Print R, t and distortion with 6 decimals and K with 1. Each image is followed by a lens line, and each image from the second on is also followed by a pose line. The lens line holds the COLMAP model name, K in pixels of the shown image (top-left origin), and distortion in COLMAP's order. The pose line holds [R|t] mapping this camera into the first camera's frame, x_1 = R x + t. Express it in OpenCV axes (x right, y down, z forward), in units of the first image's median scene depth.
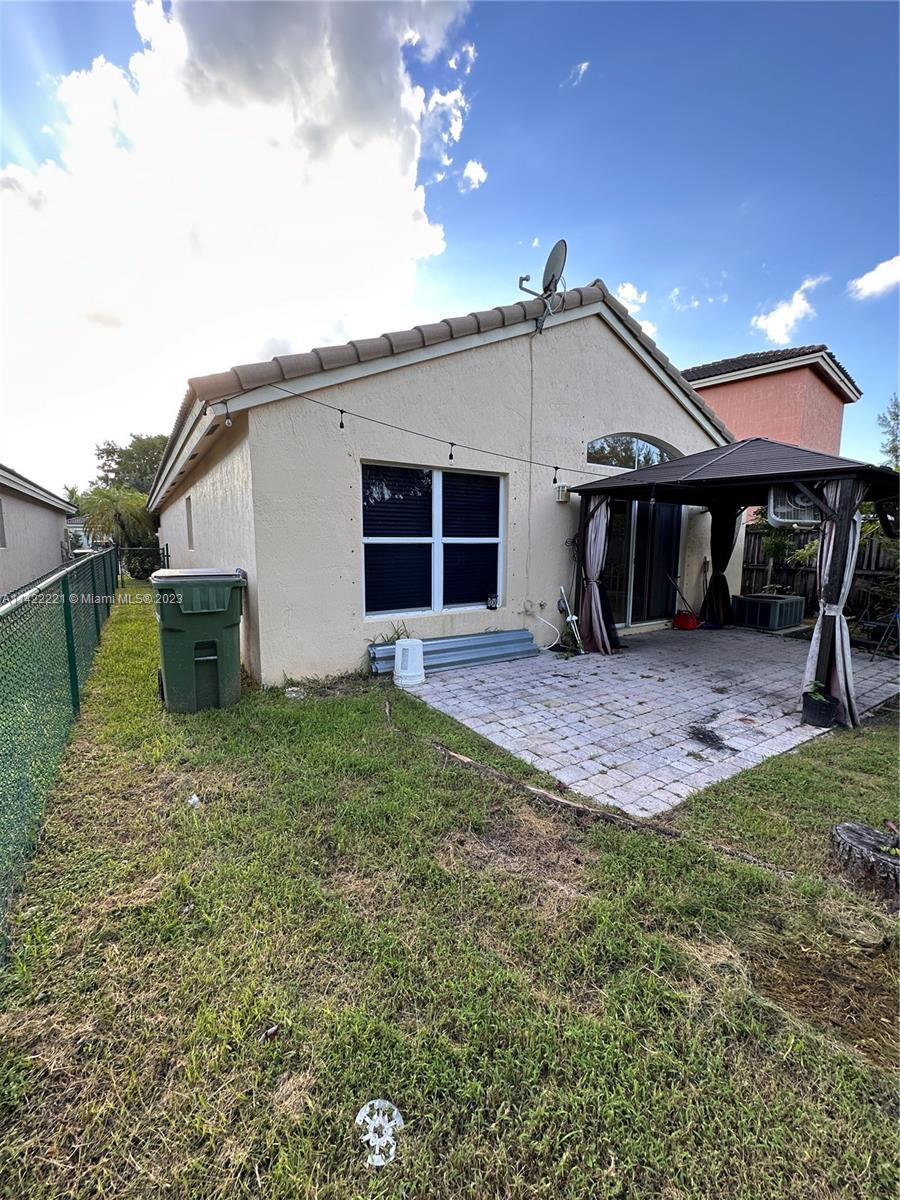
lens RADIAL K [[476.0, 0, 450.0], [0, 476.0, 600.0], [0, 0, 1]] dist [-0.001113, -0.000031]
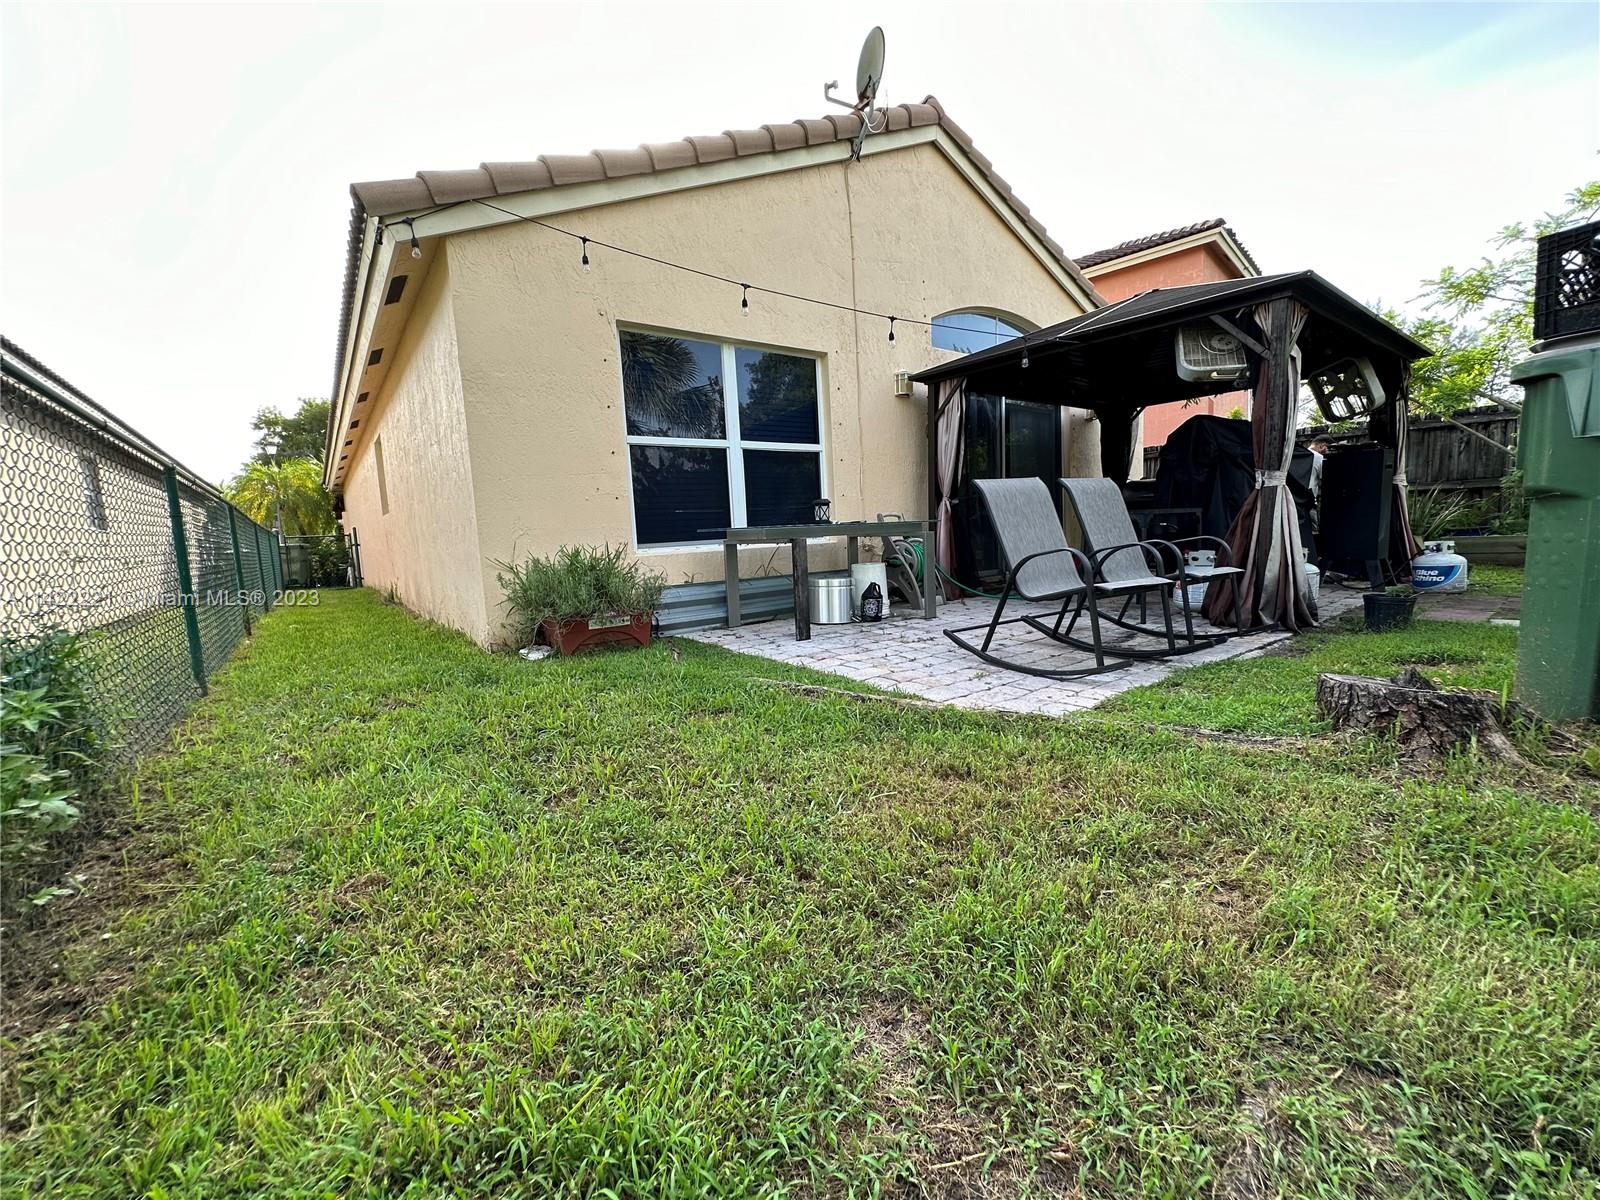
lens RADIAL K [[634.7, 0, 802.6], [0, 634.7, 608.8], [0, 0, 1]] dist [-0.001113, -0.000031]
pose [[0.996005, -0.062005, 0.064268, -0.000774], [0.063690, 0.997669, -0.024510, 0.146440], [-0.062599, 0.028506, 0.997632, 0.049776]]
